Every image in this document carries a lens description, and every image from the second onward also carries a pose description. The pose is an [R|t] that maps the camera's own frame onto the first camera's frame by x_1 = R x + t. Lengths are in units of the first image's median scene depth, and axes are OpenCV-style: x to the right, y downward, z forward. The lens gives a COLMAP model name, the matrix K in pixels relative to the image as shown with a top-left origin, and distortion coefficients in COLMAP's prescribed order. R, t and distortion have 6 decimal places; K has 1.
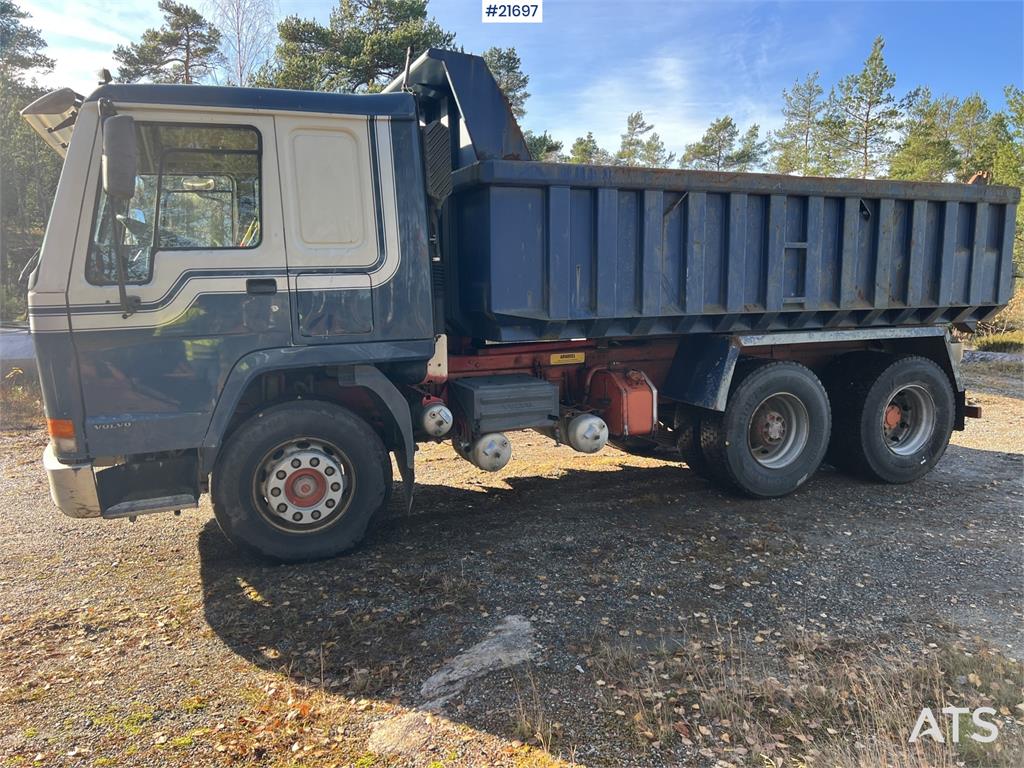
lens RADIAL K [[765.3, 0, 515.2], [0, 765.3, 386.1], [0, 0, 1]] dist [0.062625, -0.069734]
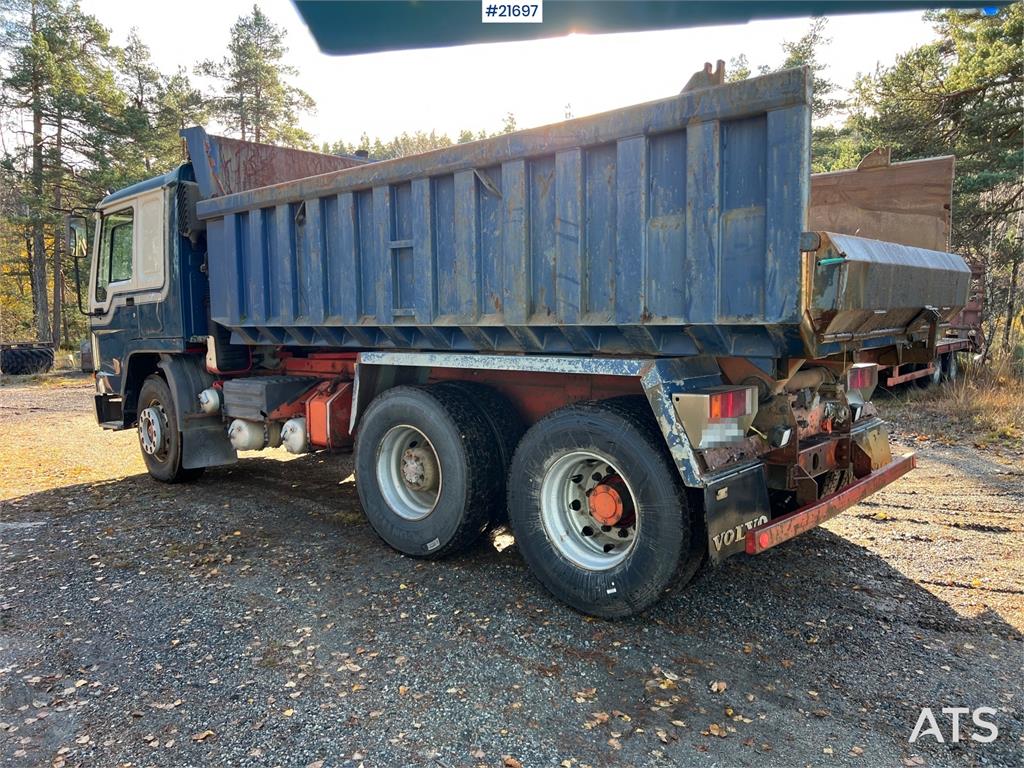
lens RADIAL K [[764.8, 0, 511.8], [0, 764.8, 378.9], [0, 0, 1]] dist [0.067516, -0.075587]
pose [[0.437846, 0.075286, -0.895892, 1.441173], [-0.110229, 0.993465, 0.029613, -0.099219], [0.892267, 0.085787, 0.443283, 0.957854]]
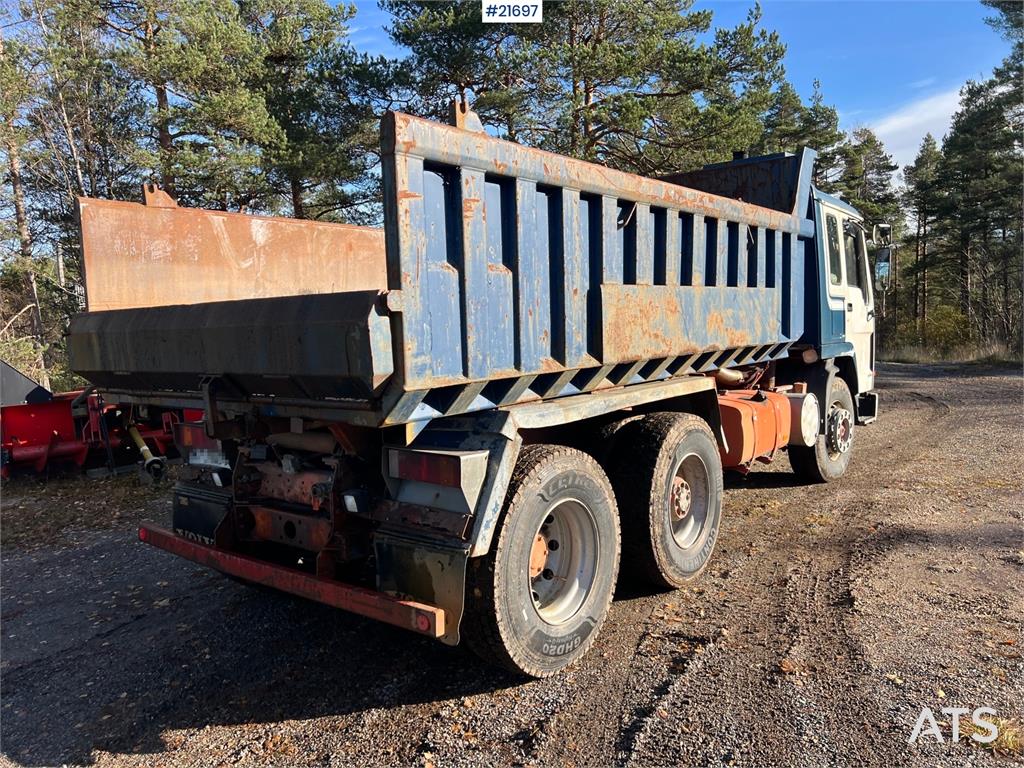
lens RADIAL K [[765.0, 0, 508.7], [0, 765.0, 392.8], [0, 0, 1]] dist [0.070288, -0.080027]
pose [[-0.874892, 0.082226, -0.477288, 0.948476], [-0.026439, 0.975904, 0.216591, -0.357119], [0.483596, 0.202113, -0.851637, 2.547773]]
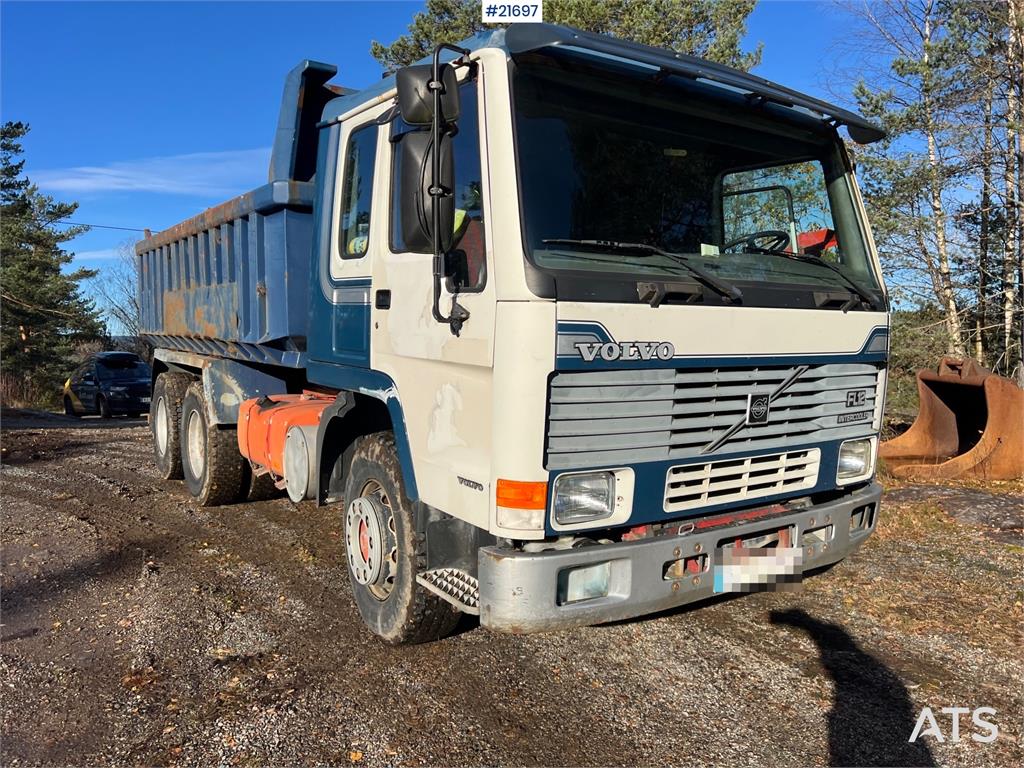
lens RADIAL K [[764.8, 0, 511.8], [0, 764.8, 378.9], [0, 0, 1]] dist [0.067516, -0.075587]
pose [[-0.202232, -0.063757, 0.977260, -1.320146], [0.128307, 0.987552, 0.090980, -0.167003], [-0.970896, 0.143789, -0.191534, 1.471122]]
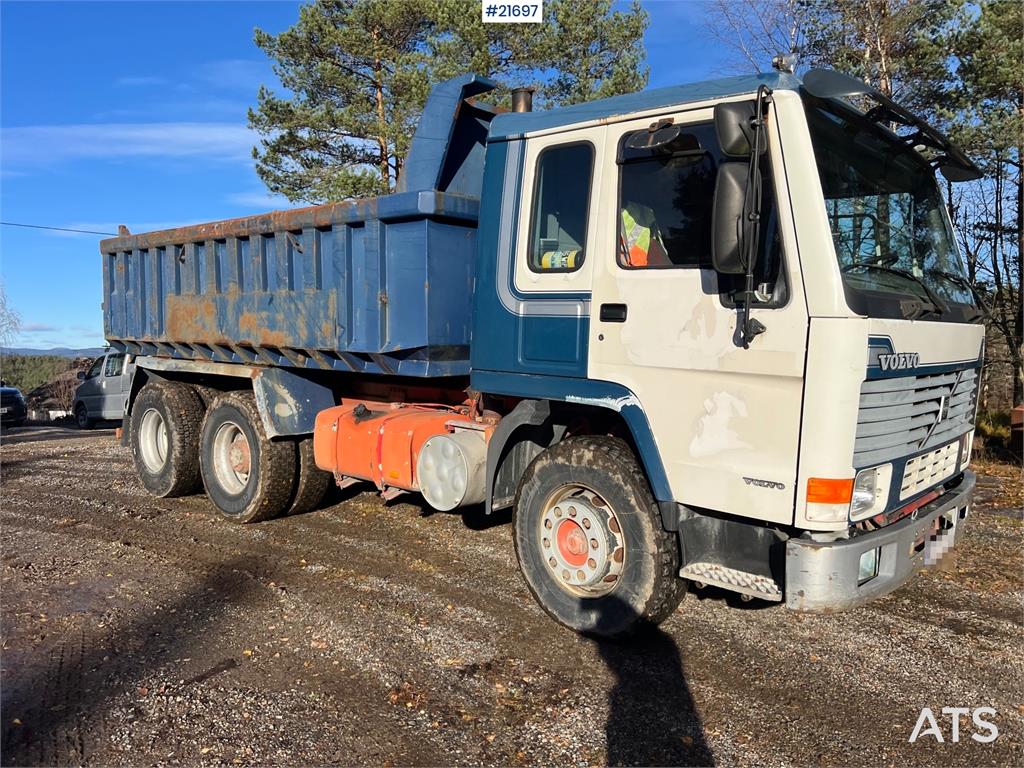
lens RADIAL K [[764.8, 0, 511.8], [0, 764.8, 378.9], [0, 0, 1]] dist [0.067516, -0.075587]
pose [[-0.425778, -0.058614, 0.902927, -1.225666], [0.116970, 0.985961, 0.119161, -0.234125], [-0.897235, 0.156351, -0.412944, 1.889897]]
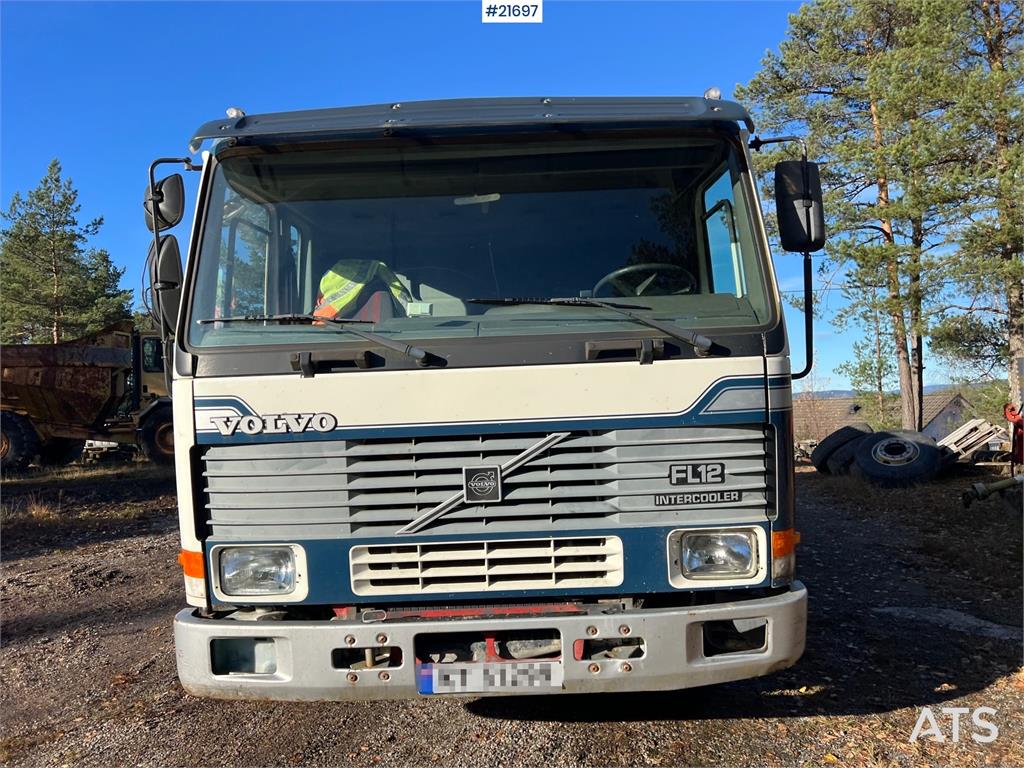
lens RADIAL K [[757.8, 0, 511.9], [0, 757.8, 390.3], [0, 0, 1]] dist [0.067974, -0.066473]
pose [[0.405704, -0.022367, 0.913731, -1.207322], [0.167823, 0.984527, -0.050415, -0.082930], [-0.898465, 0.173798, 0.403180, 0.823482]]
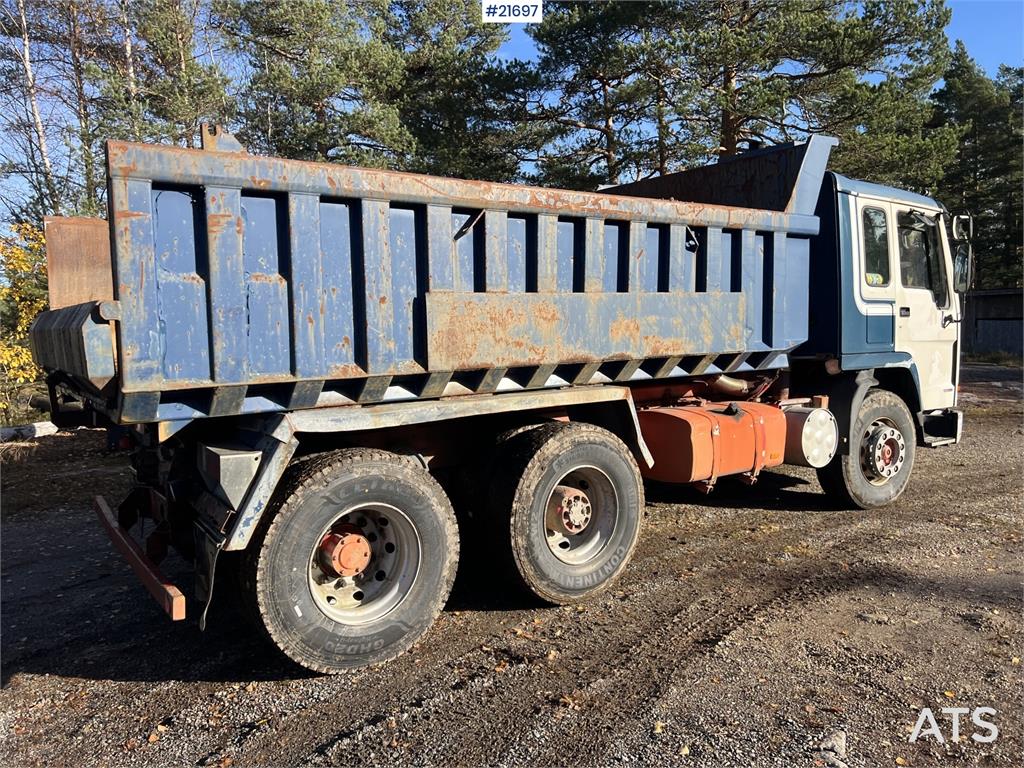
lens RADIAL K [[766.9, 0, 509.3], [0, 766.9, 381.1], [0, 0, 1]] dist [0.074325, -0.084265]
pose [[-0.975479, 0.044852, -0.215474, 0.539967], [-0.002378, 0.976810, 0.214093, -0.380166], [0.220080, 0.209356, -0.952751, 2.708423]]
